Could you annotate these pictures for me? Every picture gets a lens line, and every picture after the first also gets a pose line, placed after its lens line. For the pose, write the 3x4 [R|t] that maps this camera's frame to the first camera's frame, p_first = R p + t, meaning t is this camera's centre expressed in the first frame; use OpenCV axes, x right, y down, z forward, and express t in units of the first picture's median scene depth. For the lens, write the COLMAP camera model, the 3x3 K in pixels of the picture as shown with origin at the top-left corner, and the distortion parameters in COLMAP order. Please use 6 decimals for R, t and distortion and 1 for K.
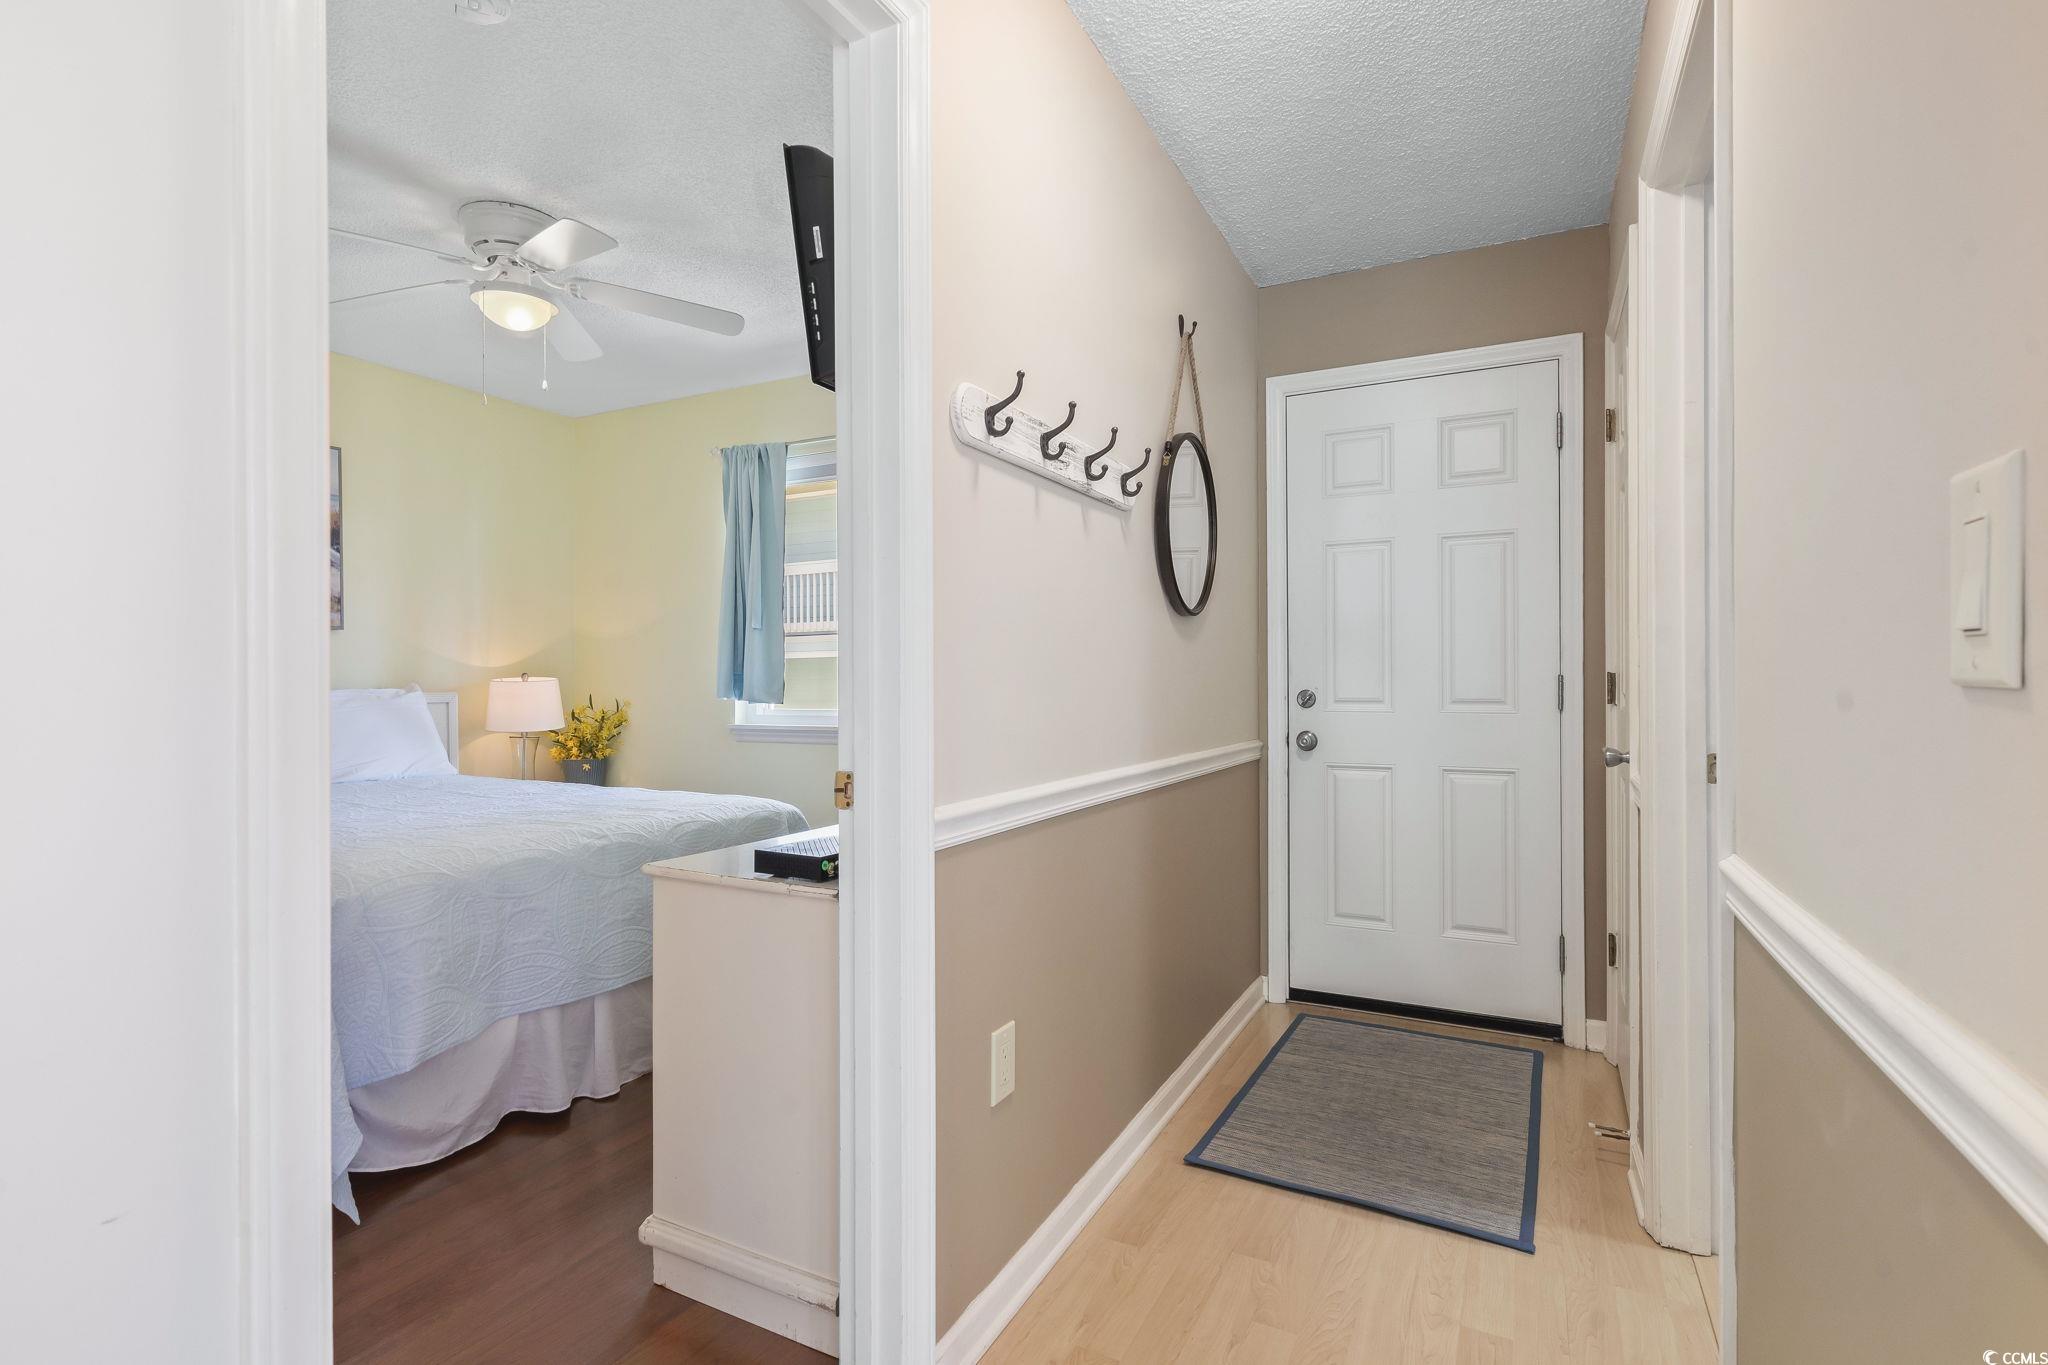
lens RADIAL K [[963.7, 0, 1014.8], [0, 963.7, 682.3], [0, 0, 1]] dist [-0.002239, 0.000078]
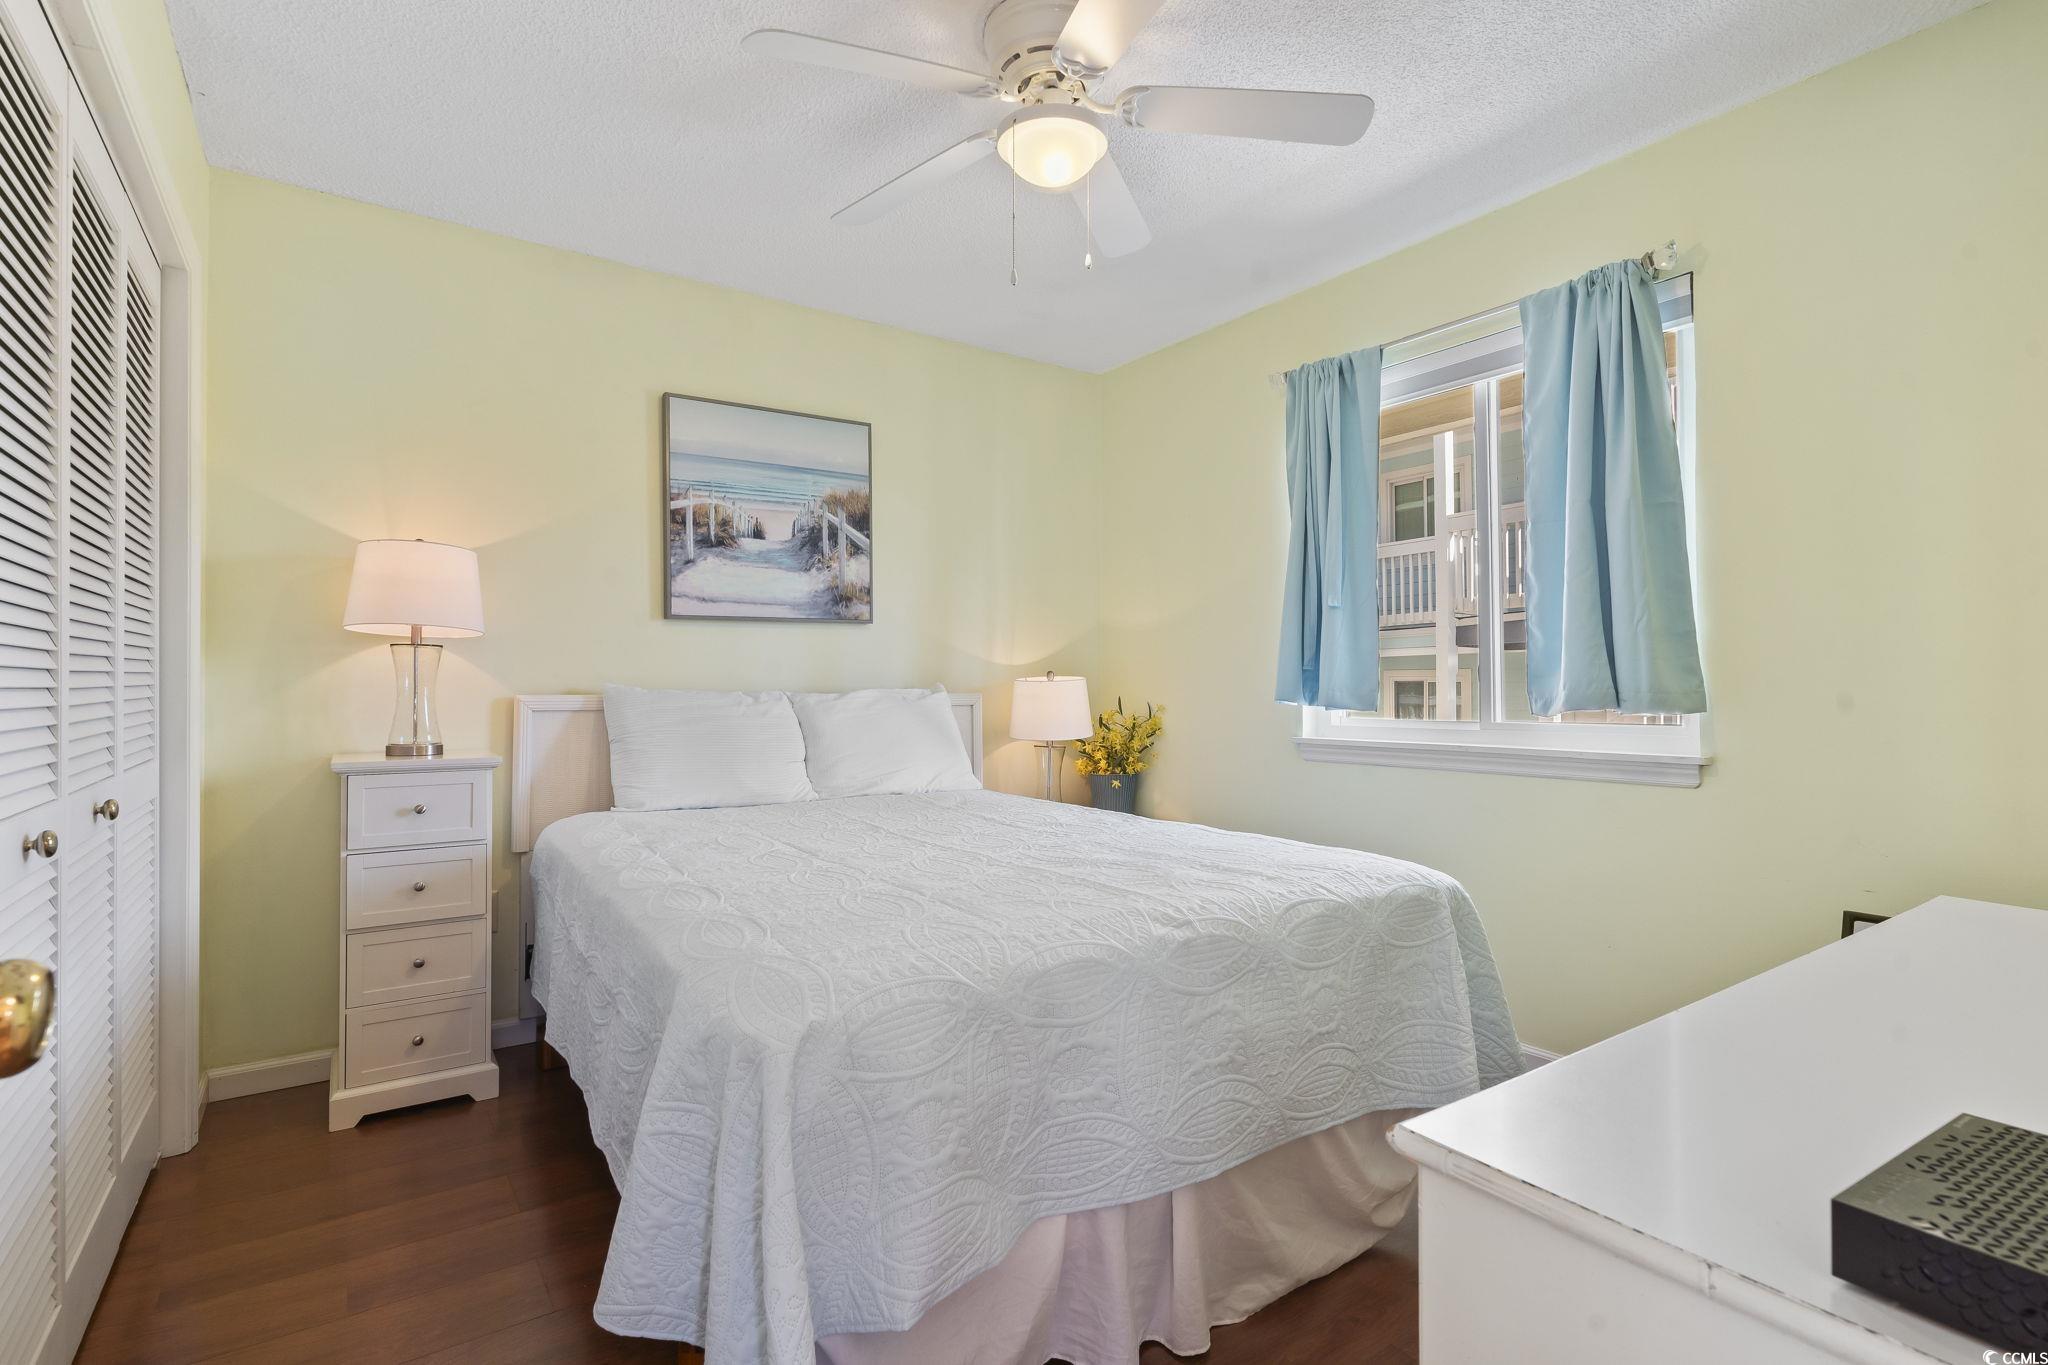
lens RADIAL K [[975.7, 0, 1018.2], [0, 975.7, 688.3], [0, 0, 1]] dist [0.000362, 0.000233]
pose [[0.883281, 0.001667, -0.468841, -0.150838], [-0.001541, 0.999999, 0.000652, 0.005900], [0.468842, 0.000147, 0.883282, 0.261646]]
